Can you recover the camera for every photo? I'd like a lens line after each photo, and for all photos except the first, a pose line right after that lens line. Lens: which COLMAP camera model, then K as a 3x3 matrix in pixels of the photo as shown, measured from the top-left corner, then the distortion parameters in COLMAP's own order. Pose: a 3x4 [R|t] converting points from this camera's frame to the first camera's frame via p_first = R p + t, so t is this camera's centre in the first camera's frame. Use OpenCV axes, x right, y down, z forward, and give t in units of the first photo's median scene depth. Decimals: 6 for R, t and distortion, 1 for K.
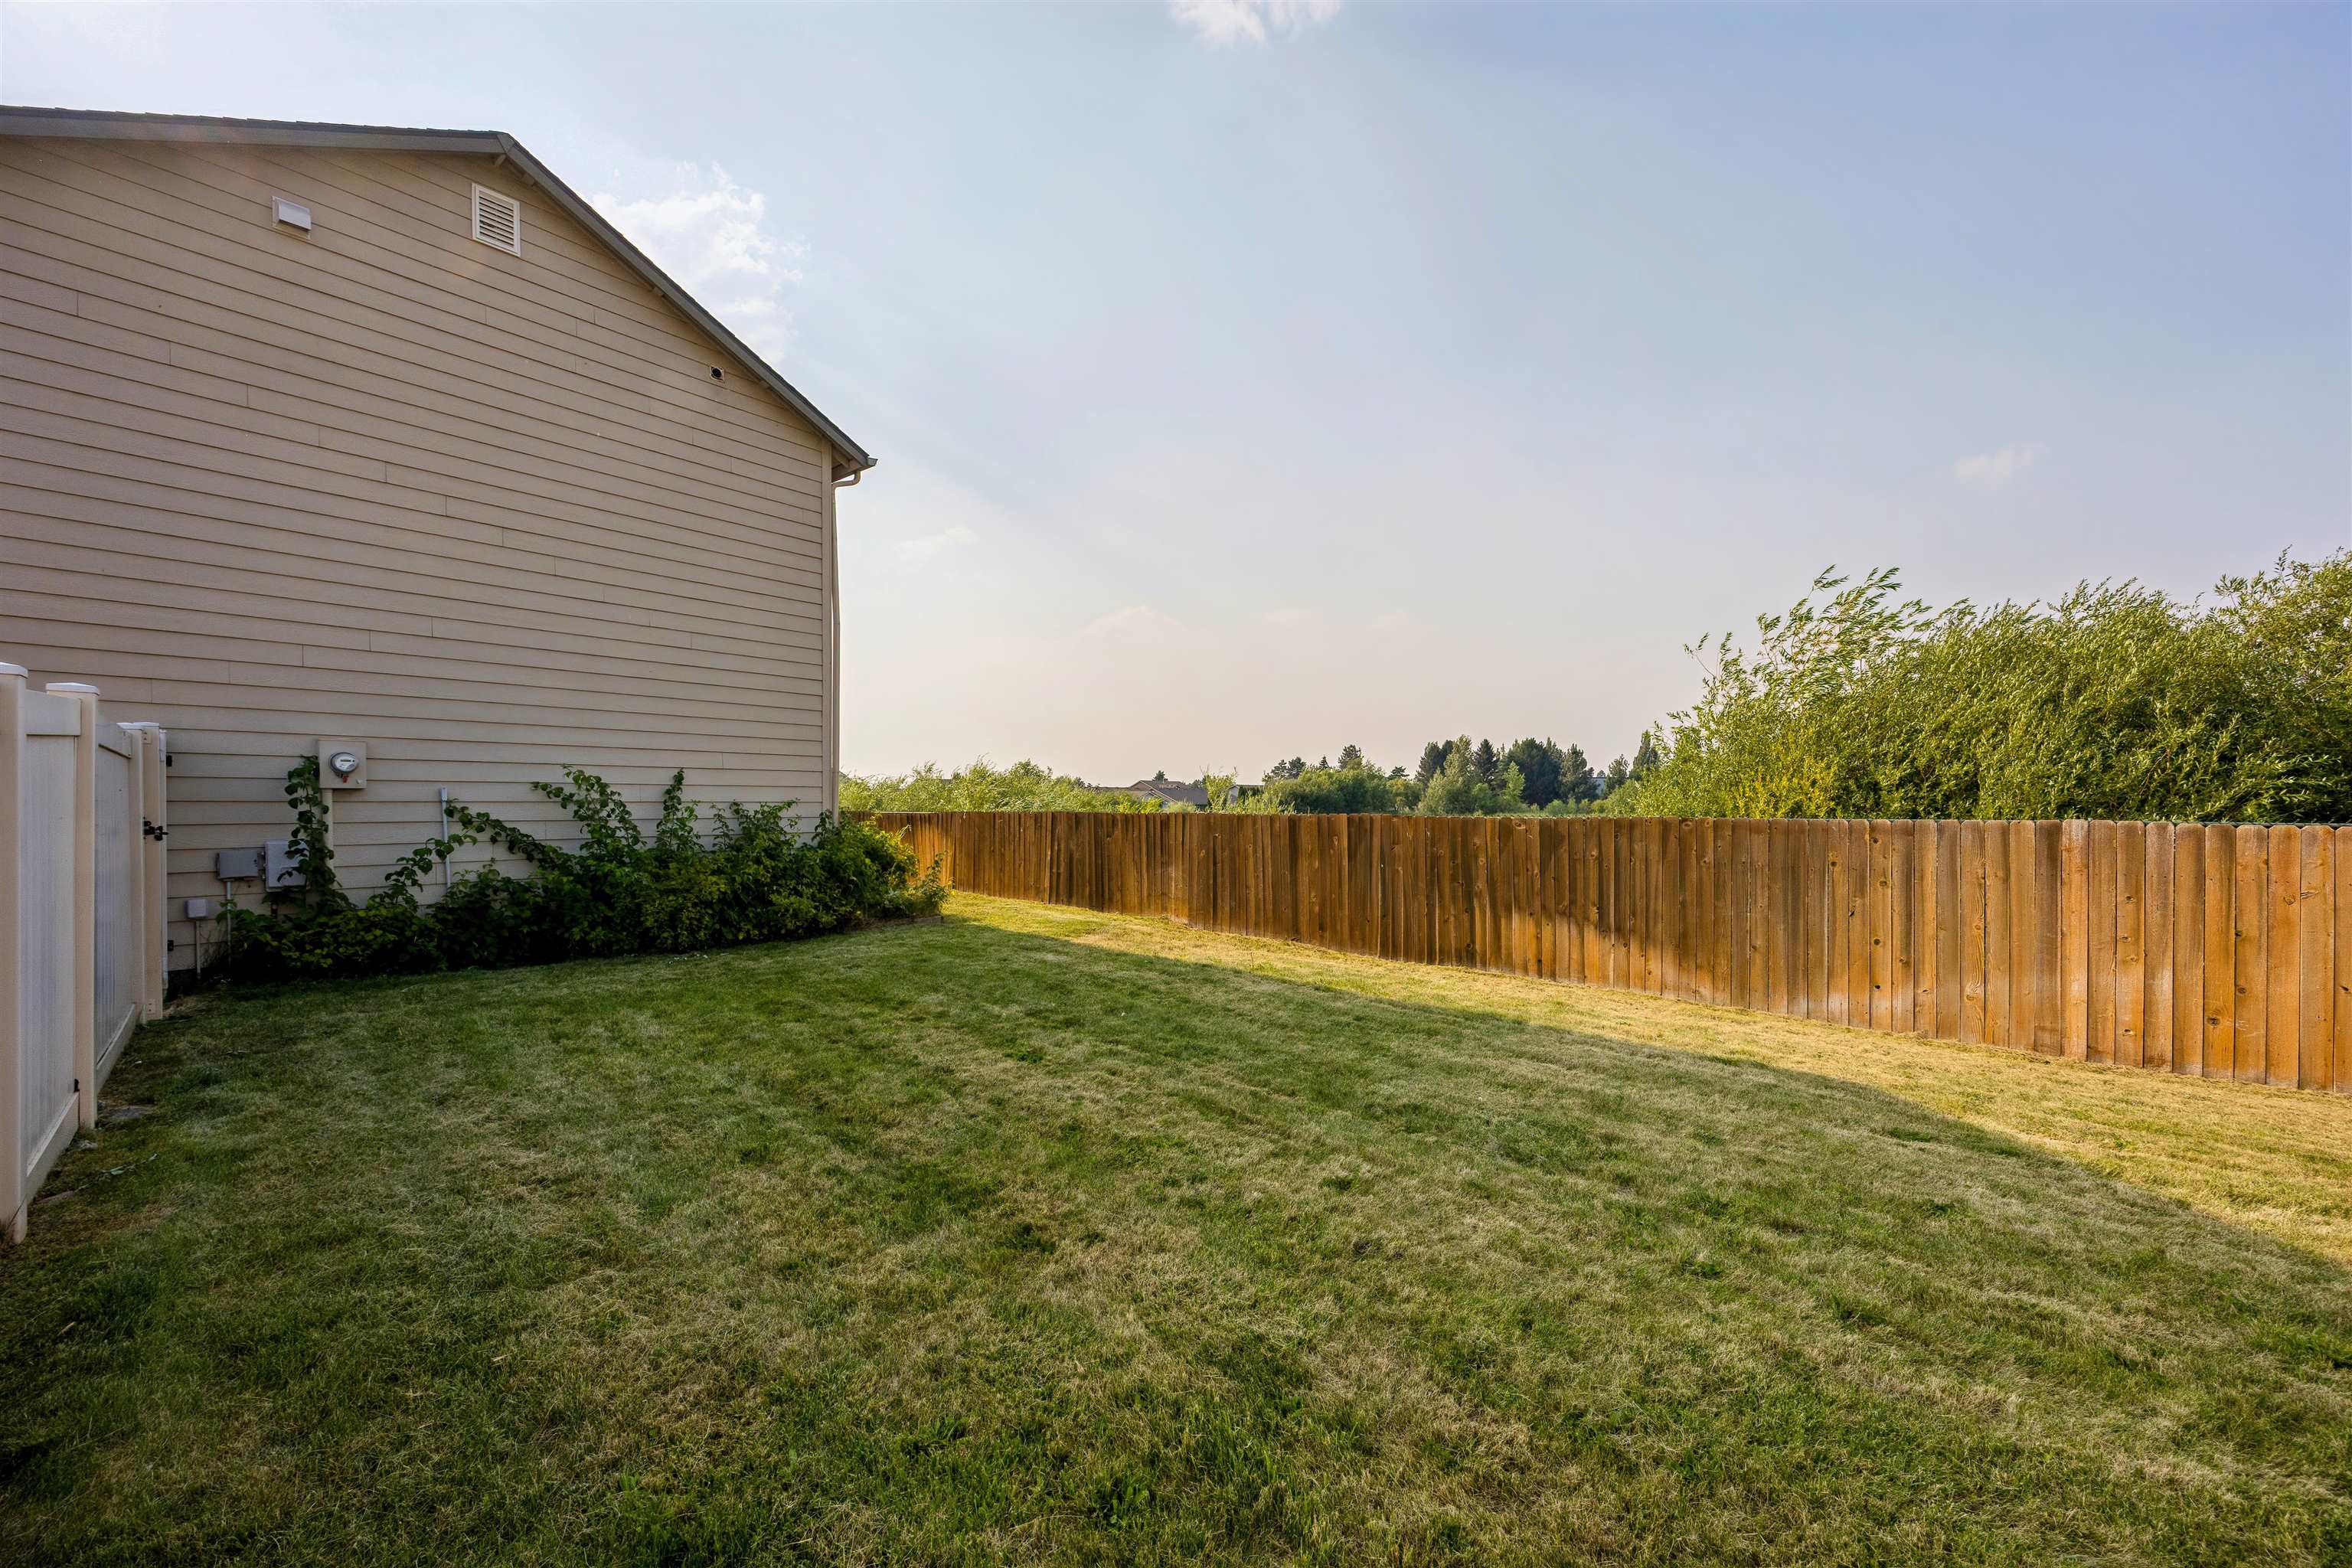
lens RADIAL K [[932.0, 0, 1180.8], [0, 932.0, 802.3], [0, 0, 1]] dist [0.000347, 0.000089]
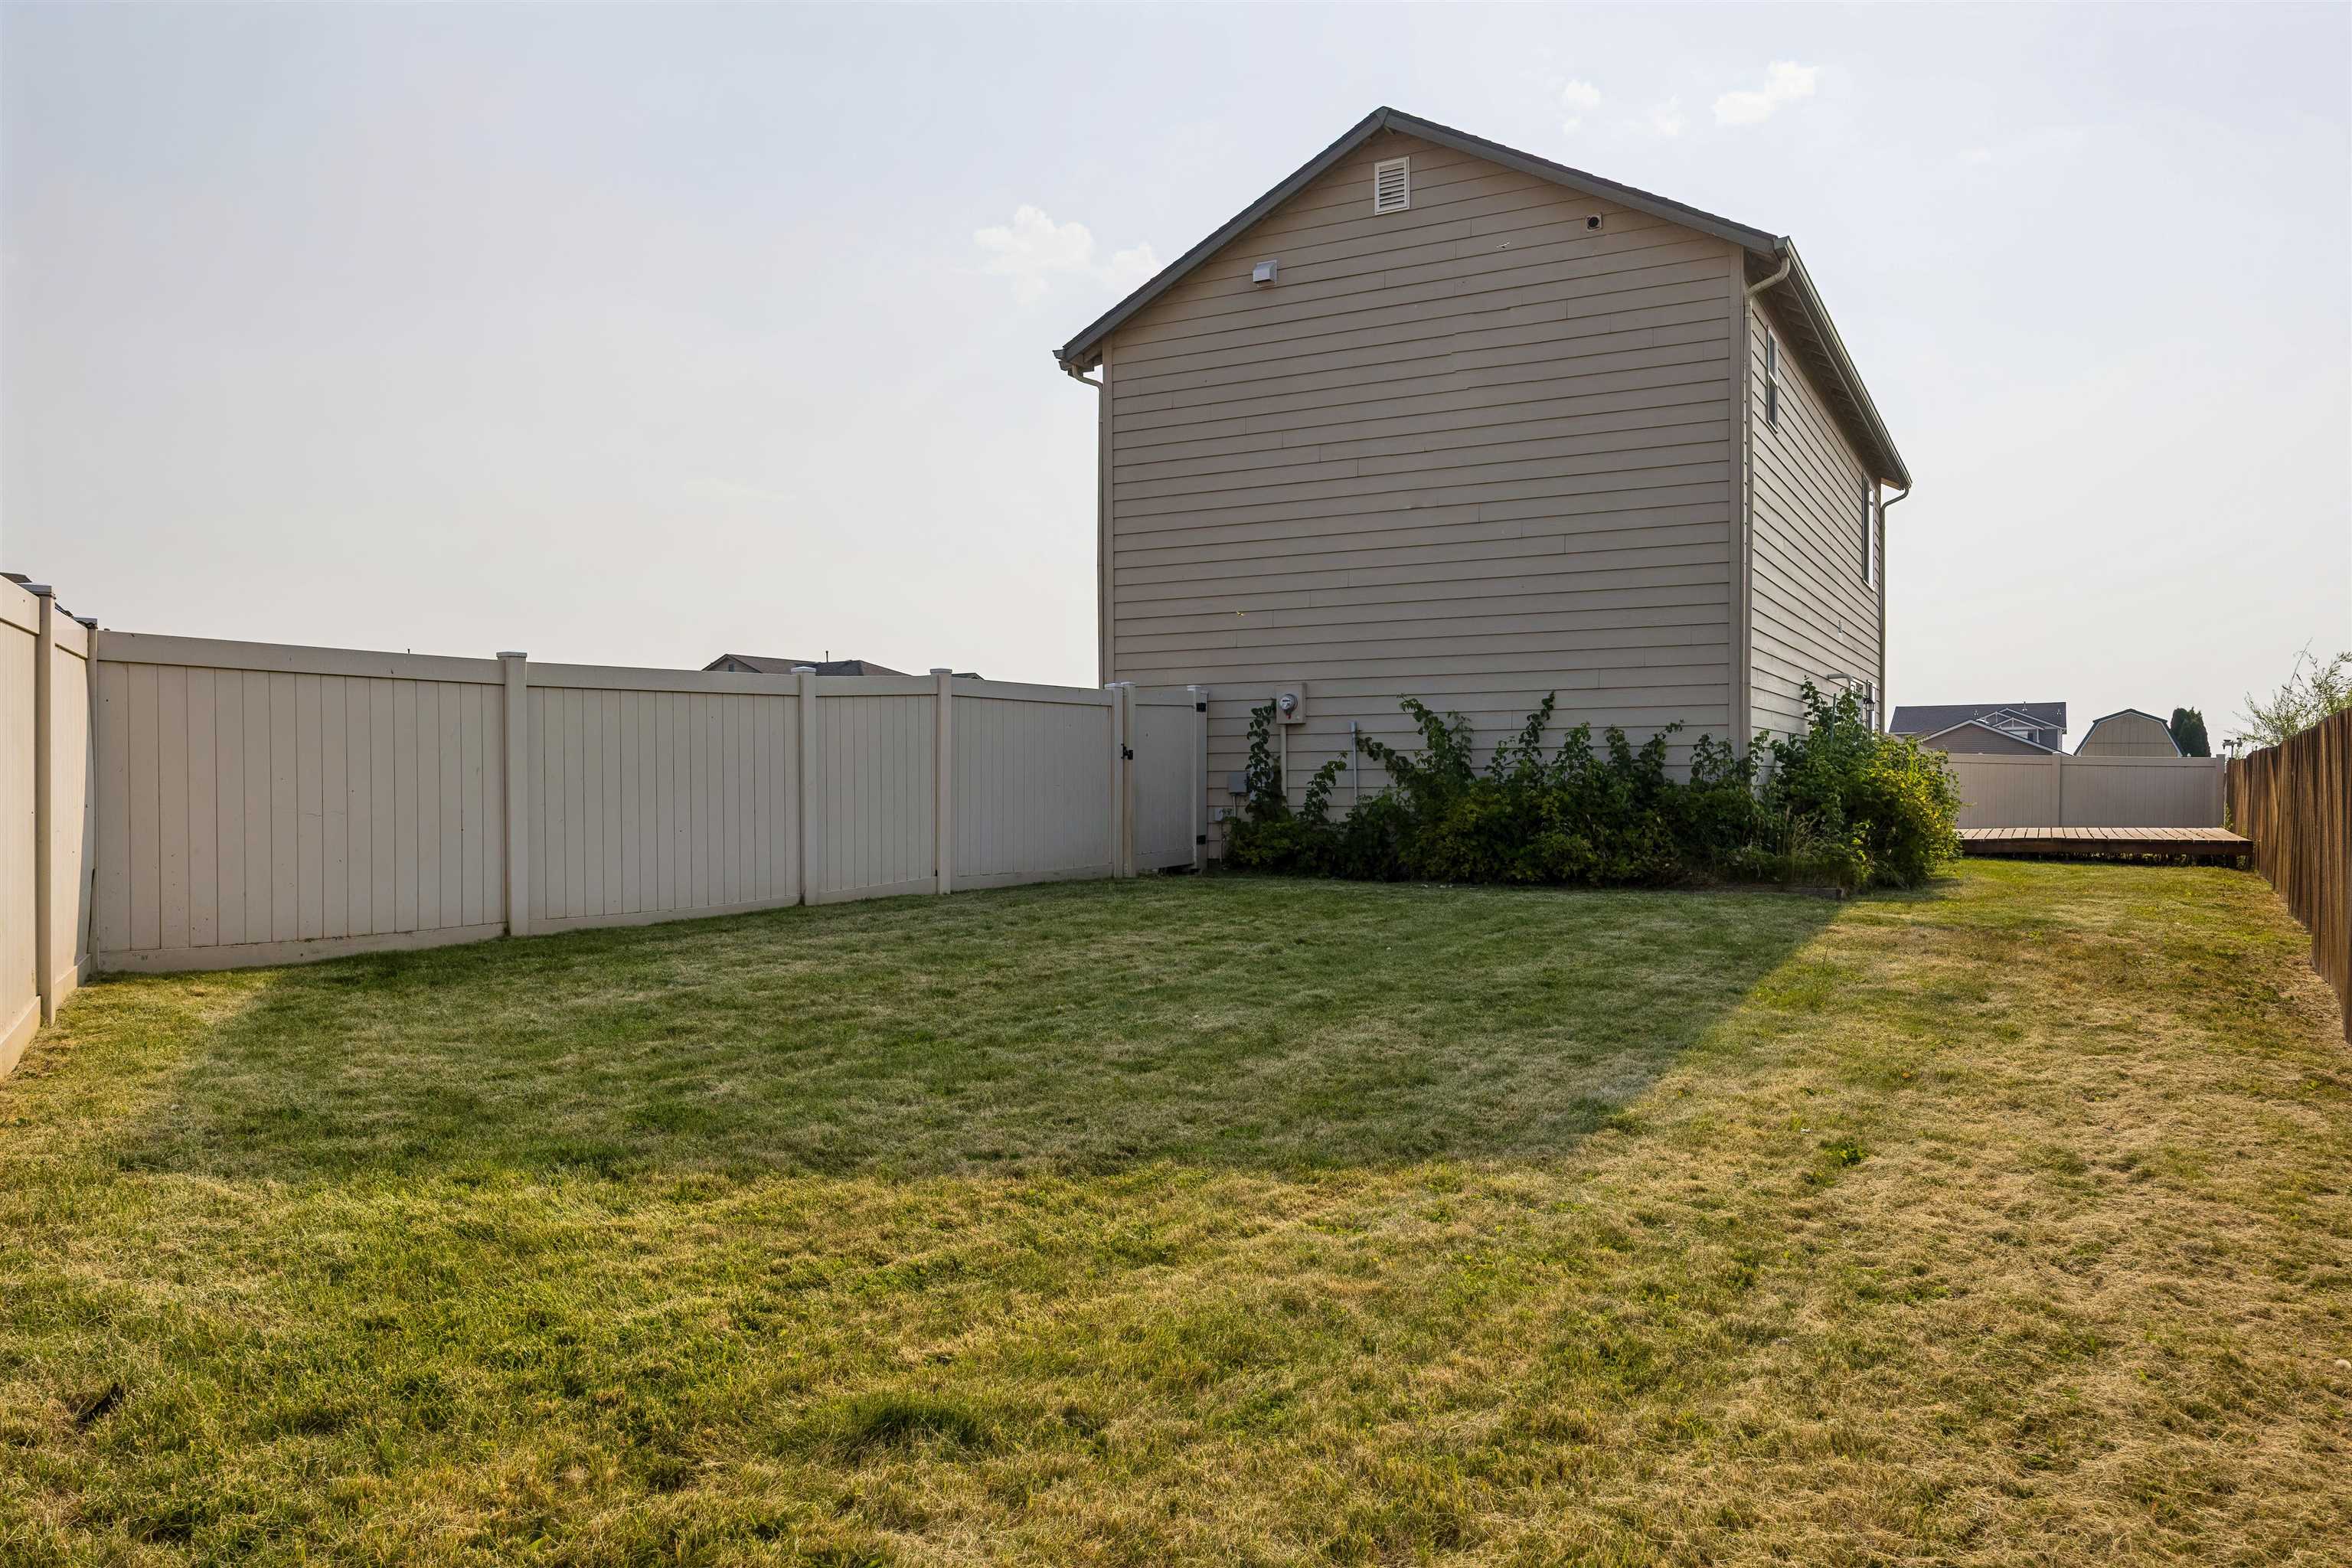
lens RADIAL K [[1631.0, 0, 1175.2], [0, 1631.0, 780.3], [0, 0, 1]] dist [0.000329, 0.000067]
pose [[0.170127, 0.002487, -0.985419, 0.851878], [0.008271, 0.999958, 0.003951, 0.036141], [0.985387, -0.008823, 0.170100, 0.347863]]
